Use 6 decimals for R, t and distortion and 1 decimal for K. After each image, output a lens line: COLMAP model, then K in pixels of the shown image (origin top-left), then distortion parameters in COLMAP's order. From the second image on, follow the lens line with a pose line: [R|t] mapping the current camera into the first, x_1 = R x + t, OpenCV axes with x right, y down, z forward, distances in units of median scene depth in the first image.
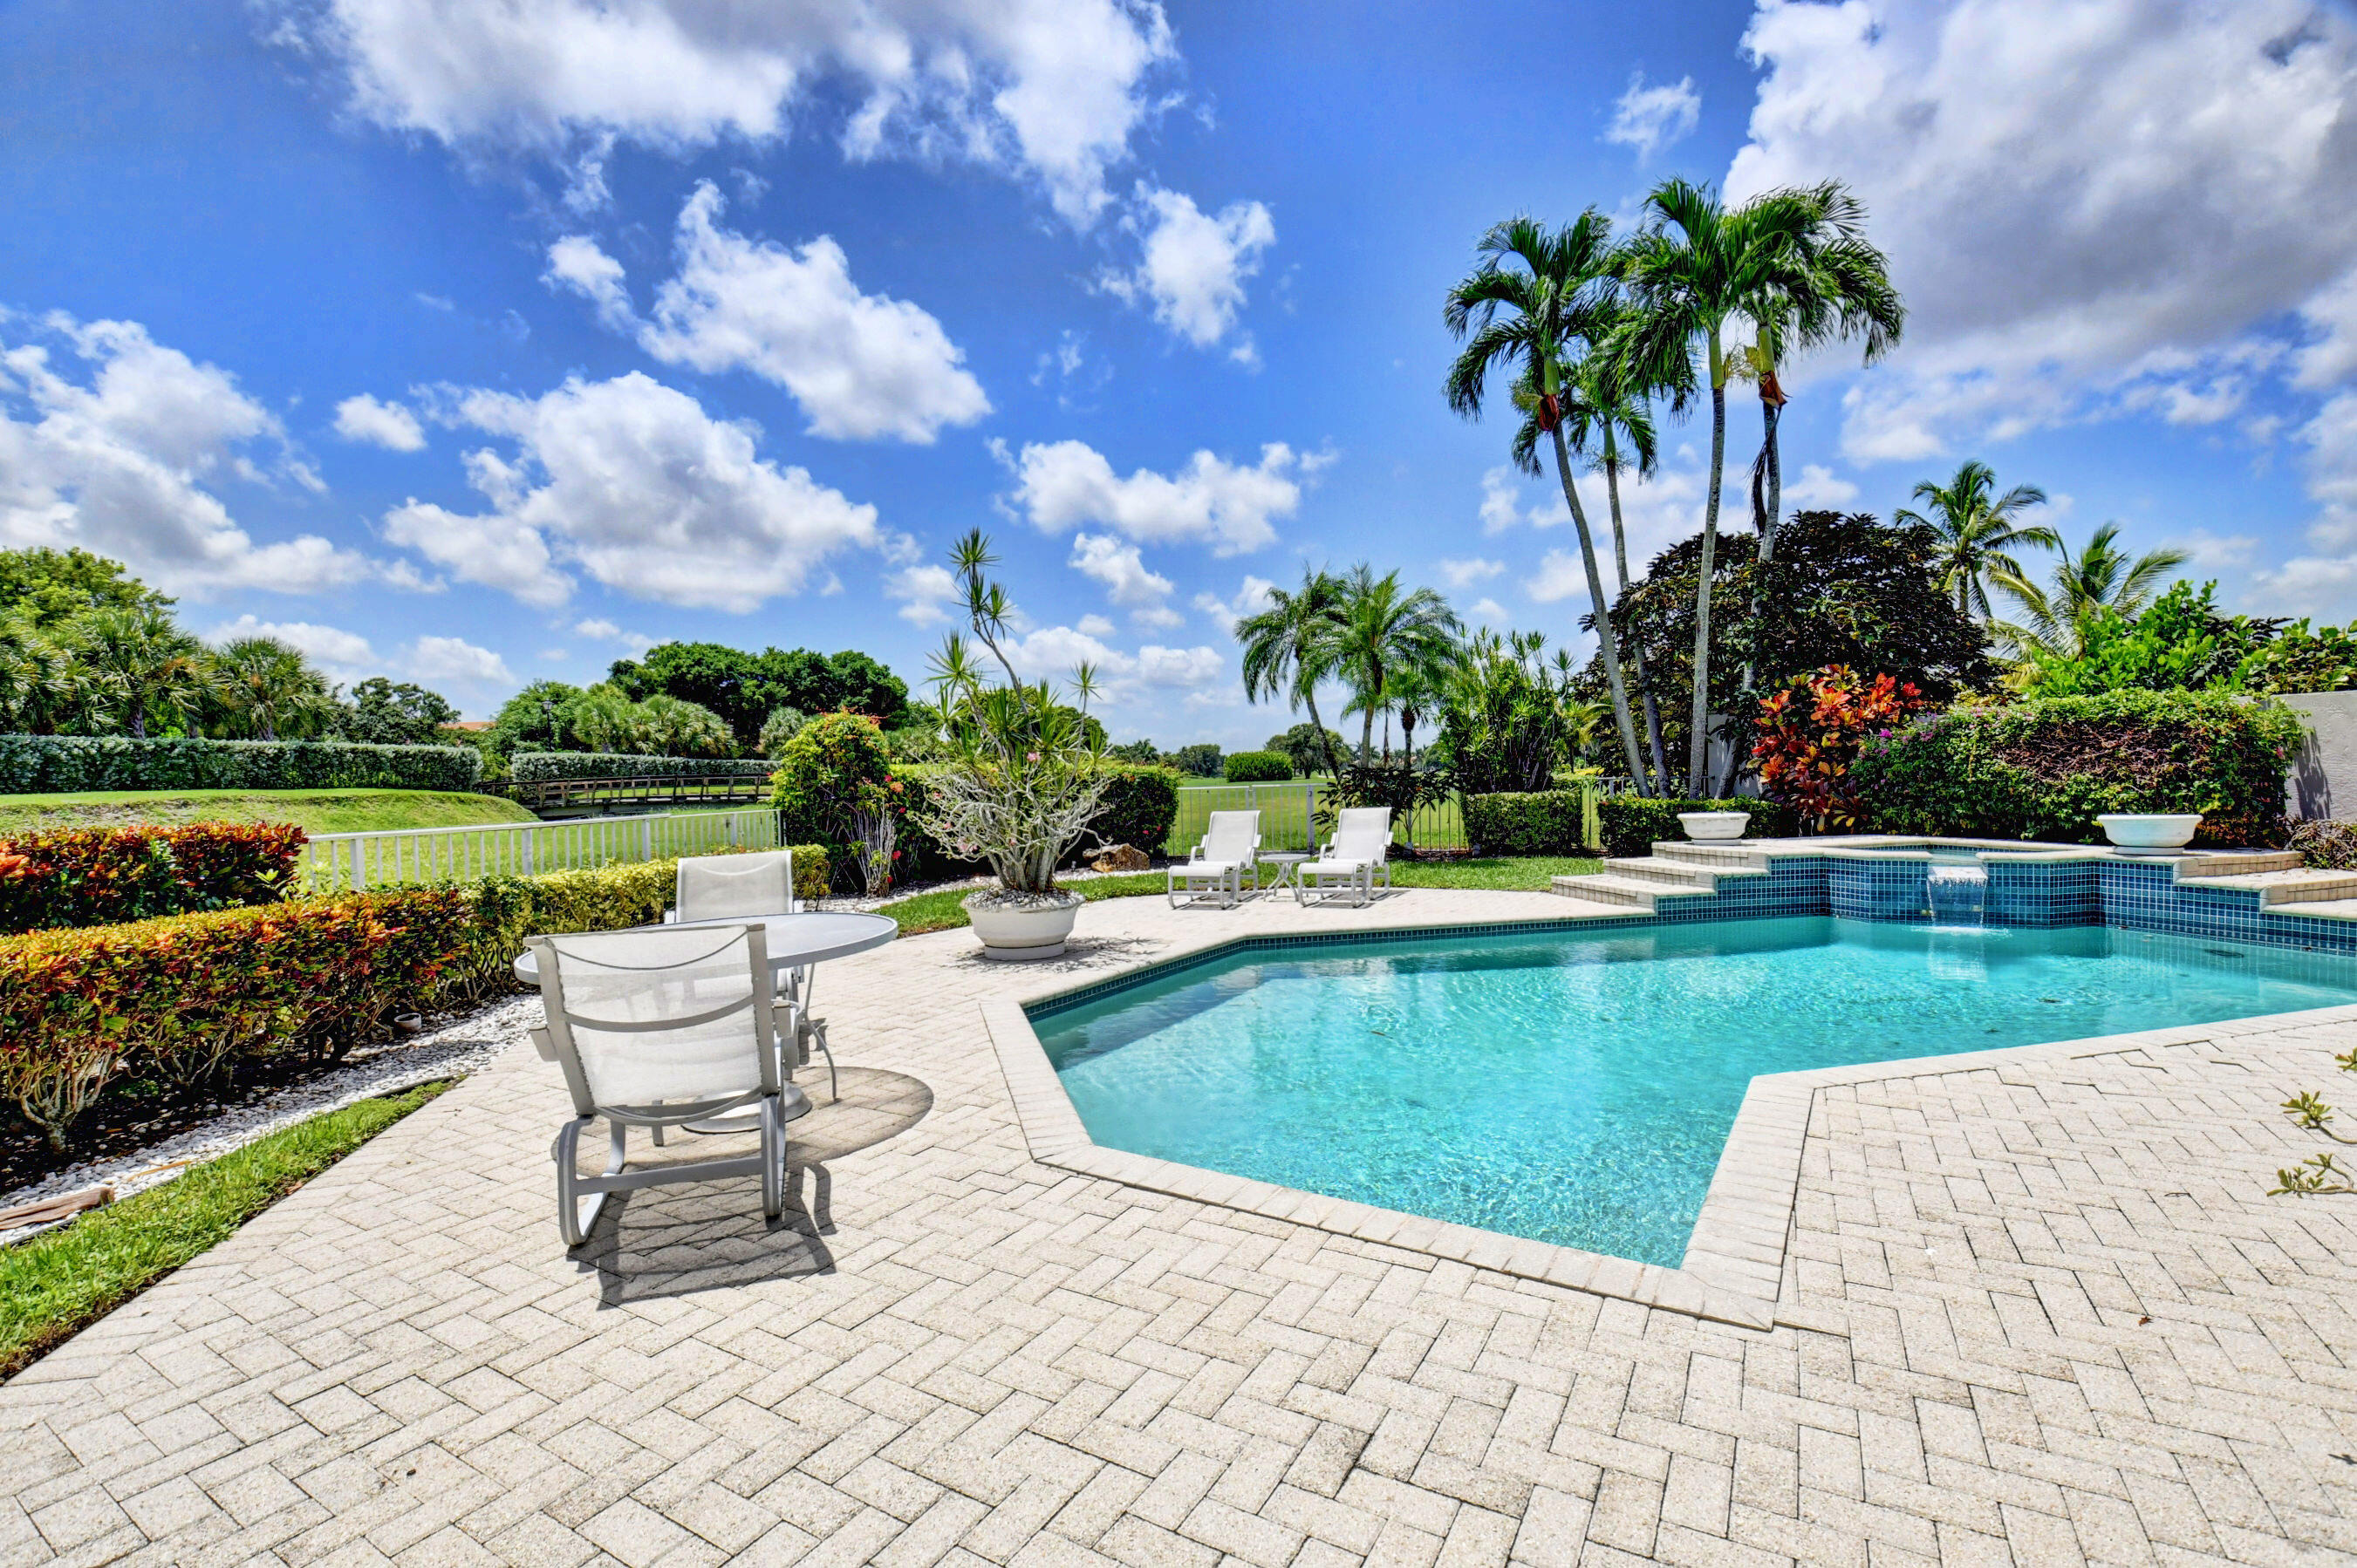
lens RADIAL K [[1034.1, 0, 1171.8], [0, 1034.1, 800.7], [0, 0, 1]] dist [0.014433, -0.025722]
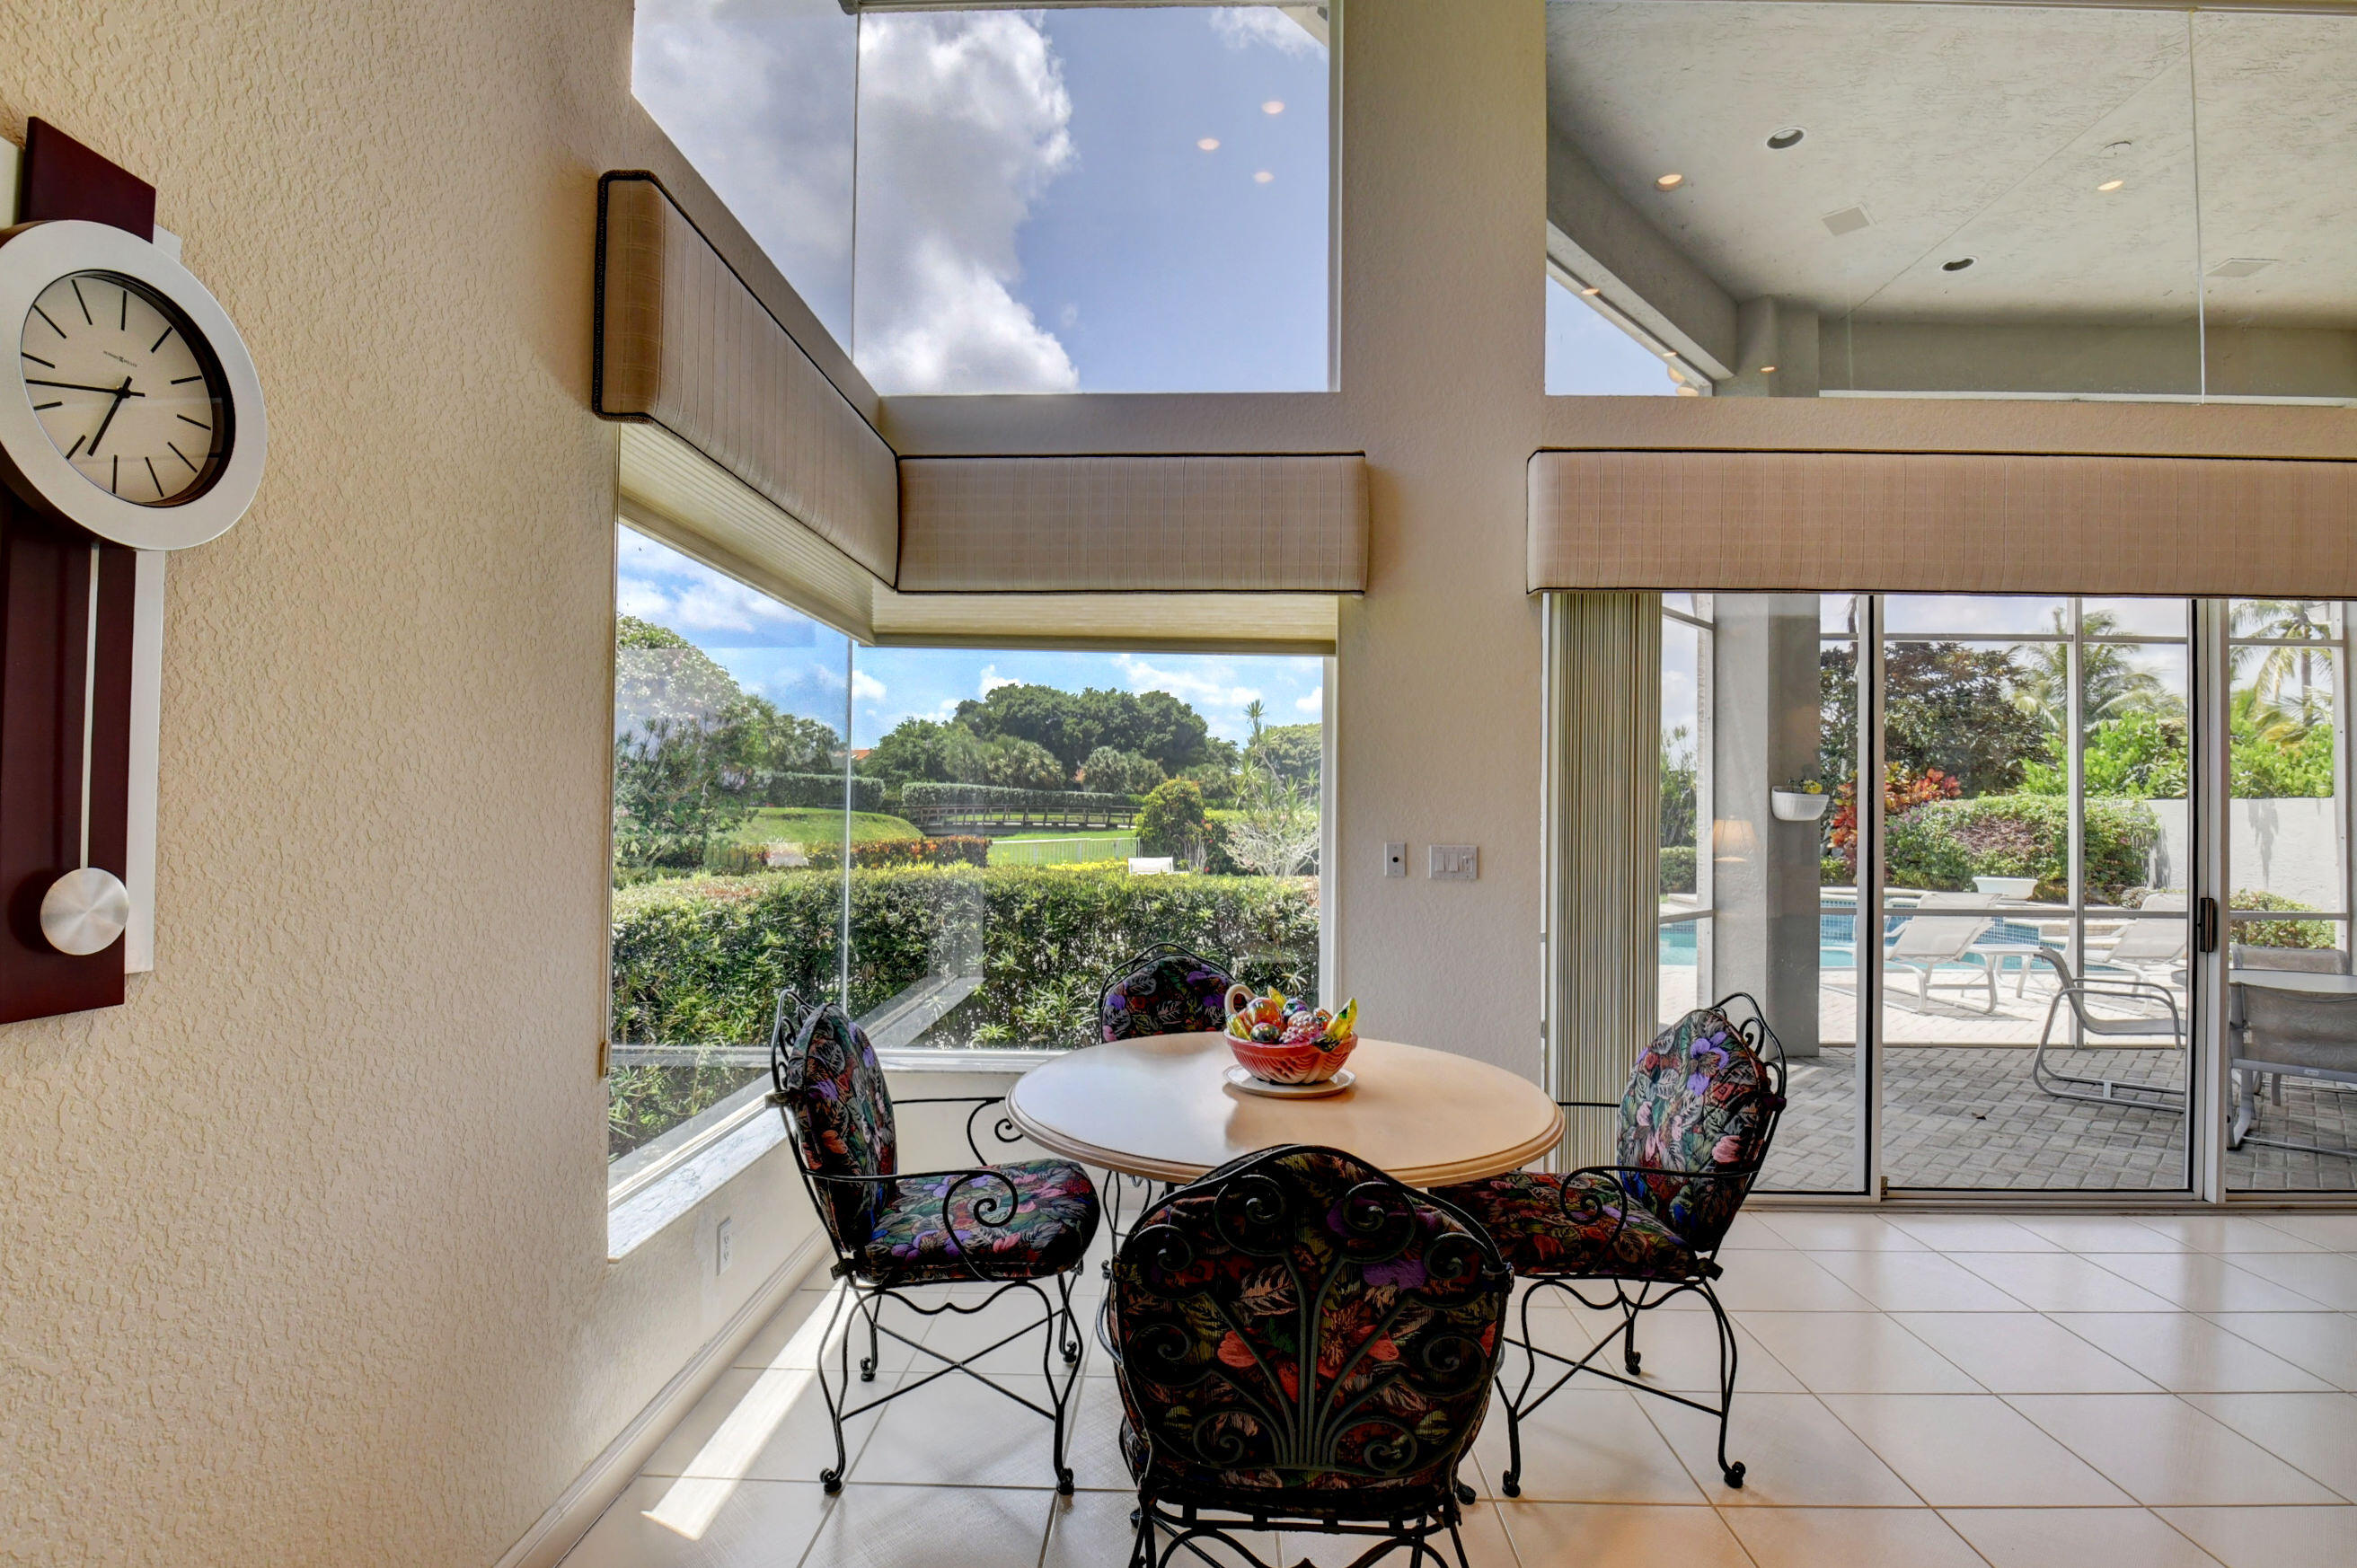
lens RADIAL K [[1066.2, 0, 1163.9], [0, 1066.2, 802.7], [0, 0, 1]] dist [-0.007187, -0.012452]
pose [[0.958961, 0.031014, -0.281838, 0.027062], [-0.039547, 0.998914, -0.024638, -0.001431], [0.280768, 0.034772, 0.959146, -0.123641]]
